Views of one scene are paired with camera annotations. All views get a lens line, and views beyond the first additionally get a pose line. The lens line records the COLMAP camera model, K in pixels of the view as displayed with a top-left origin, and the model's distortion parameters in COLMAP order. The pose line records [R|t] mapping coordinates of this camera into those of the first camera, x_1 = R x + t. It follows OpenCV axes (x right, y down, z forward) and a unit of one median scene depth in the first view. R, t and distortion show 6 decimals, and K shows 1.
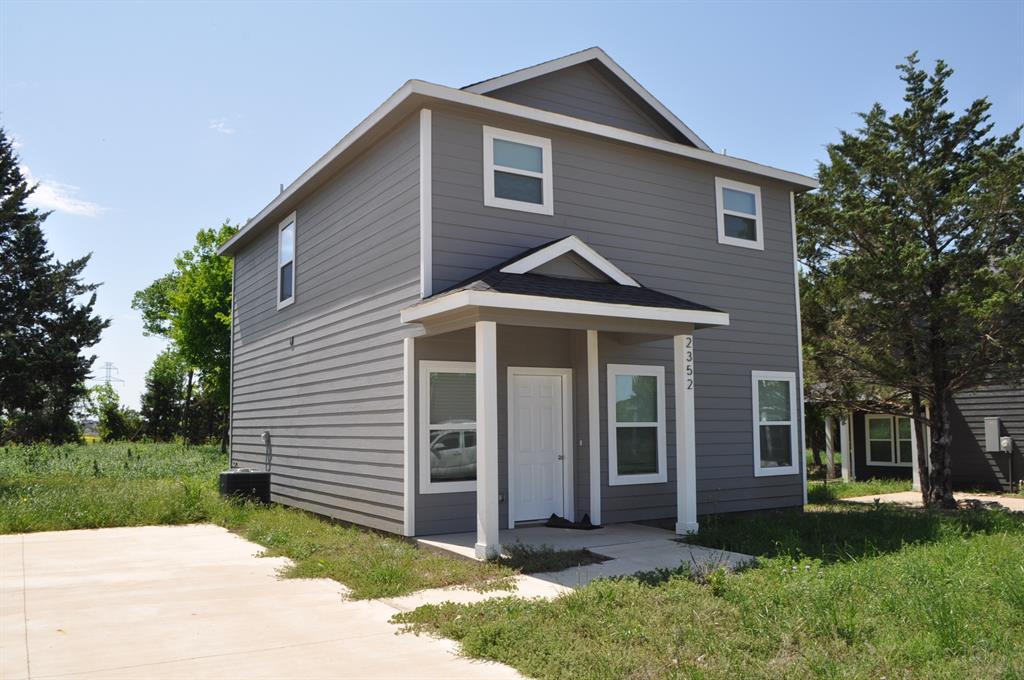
lens RADIAL K [[803.9, 0, 507.0], [0, 803.9, 355.8], [0, 0, 1]] dist [-0.083834, 0.010557]
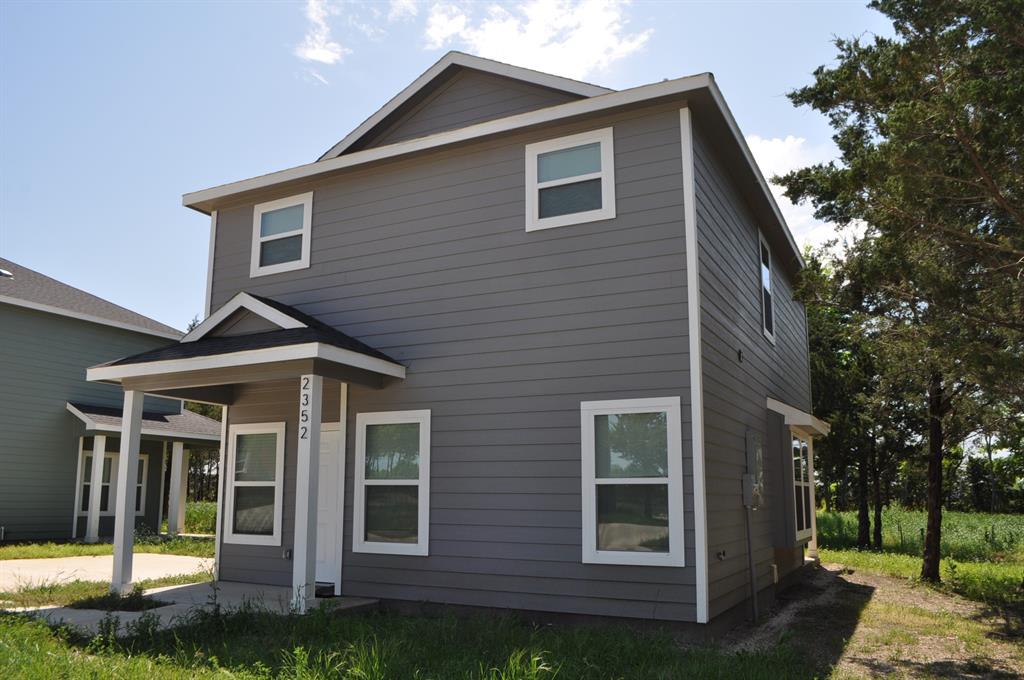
lens RADIAL K [[803.9, 0, 507.0], [0, 803.9, 355.8], [0, 0, 1]] dist [-0.083834, 0.010557]
pose [[0.515734, -0.137005, -0.845724, 0.967781], [0.069296, 0.990567, -0.118212, 0.063216], [0.853942, 0.002361, 0.520363, 0.678295]]
